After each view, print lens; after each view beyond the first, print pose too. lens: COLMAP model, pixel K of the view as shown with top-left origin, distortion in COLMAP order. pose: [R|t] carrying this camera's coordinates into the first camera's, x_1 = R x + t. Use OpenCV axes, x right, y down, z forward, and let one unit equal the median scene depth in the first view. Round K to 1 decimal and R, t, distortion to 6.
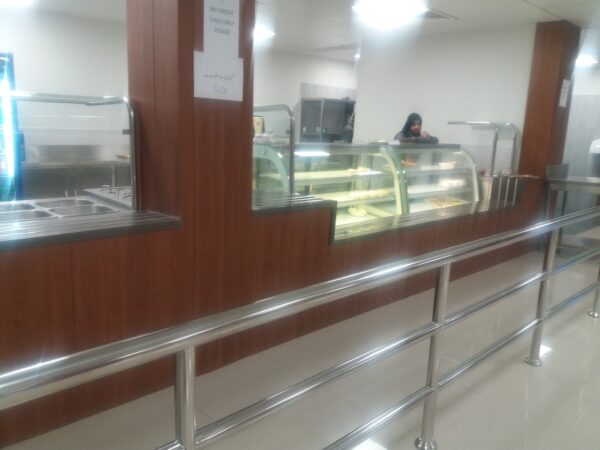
lens RADIAL K [[493.1, 0, 301.5], [0, 493.1, 225.6], [0, 0, 1]] dist [0.077830, -0.143309]
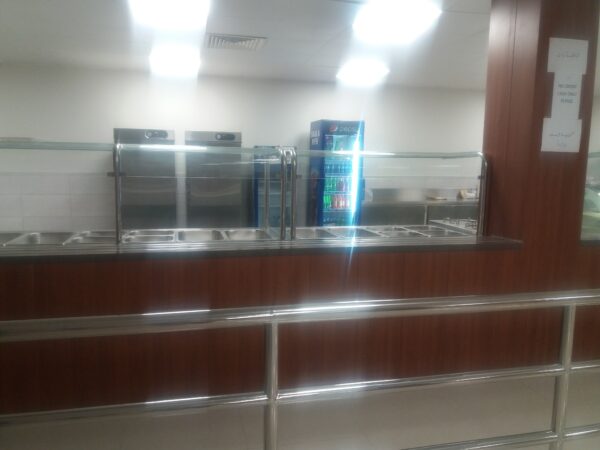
lens RADIAL K [[493.1, 0, 296.4], [0, 493.1, 234.6], [0, 0, 1]] dist [0.077830, -0.143309]
pose [[0.861956, 0.049229, -0.504587, -0.089610], [-0.084702, 0.995269, -0.047591, 0.078394], [0.499857, 0.083761, 0.862048, -0.434273]]
